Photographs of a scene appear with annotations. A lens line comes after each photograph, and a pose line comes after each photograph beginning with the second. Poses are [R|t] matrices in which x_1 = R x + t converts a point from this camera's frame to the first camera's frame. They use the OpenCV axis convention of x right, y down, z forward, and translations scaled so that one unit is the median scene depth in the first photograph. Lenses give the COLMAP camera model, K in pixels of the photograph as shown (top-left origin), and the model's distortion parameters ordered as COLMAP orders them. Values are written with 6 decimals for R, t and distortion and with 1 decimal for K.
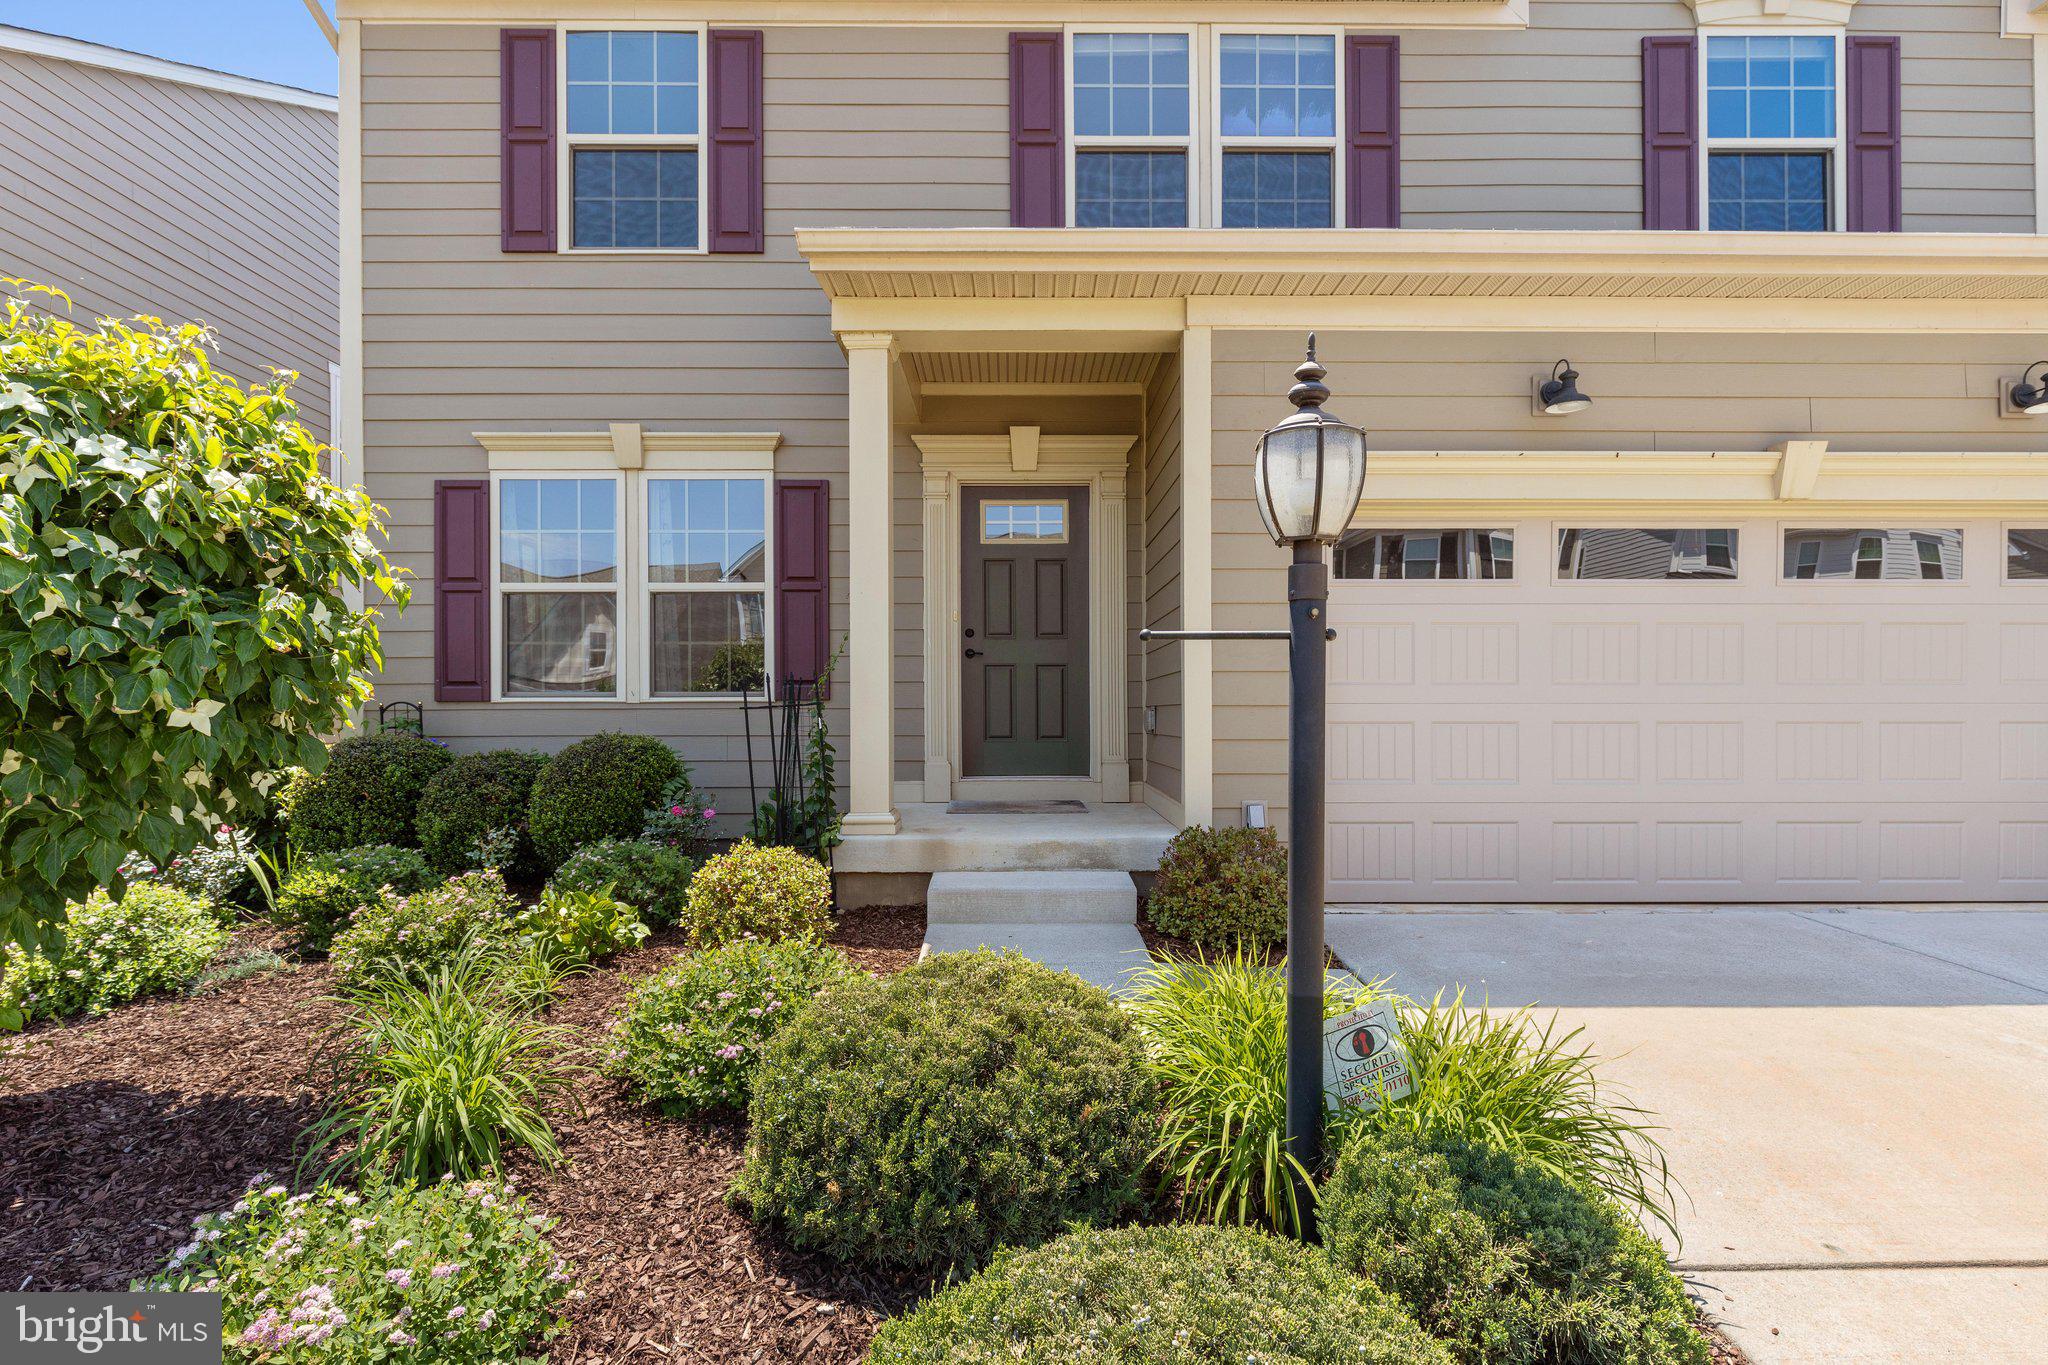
lens RADIAL K [[937.5, 0, 1025.2], [0, 937.5, 714.5], [0, 0, 1]] dist [-0.000222, 0.000017]
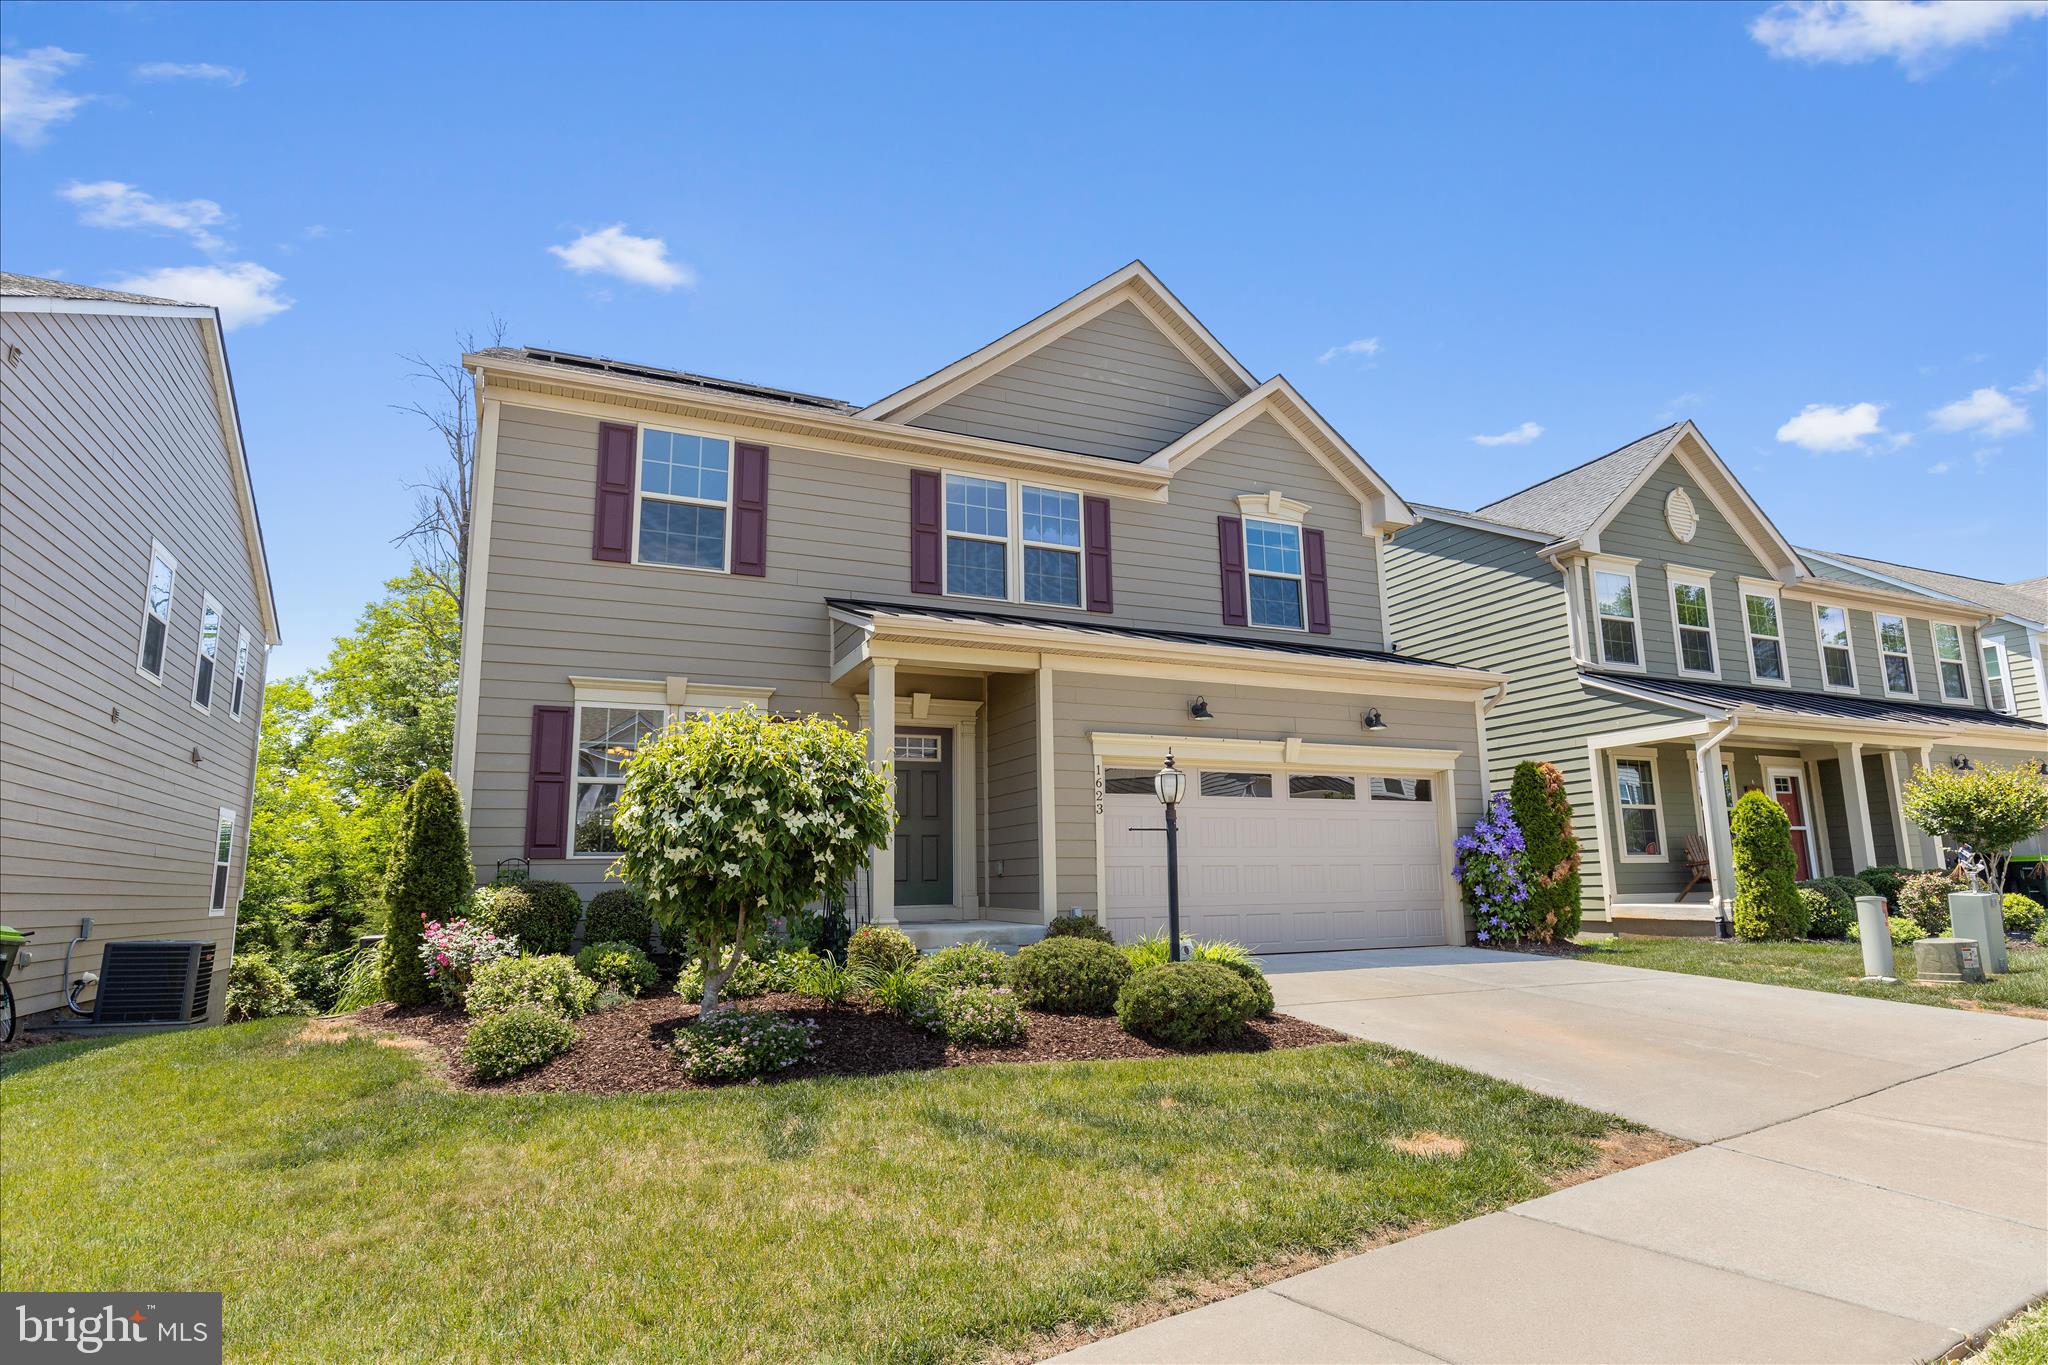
lens RADIAL K [[1091.0, 0, 1024.0], [0, 1091.0, 682.5], [0, 0, 1]] dist [0.002977, 0.000161]
pose [[0.914550, 0.062172, 0.399666, -0.611690], [0.014086, 0.982620, -0.185091, 0.040705], [-0.404227, 0.174905, 0.897780, -0.835395]]
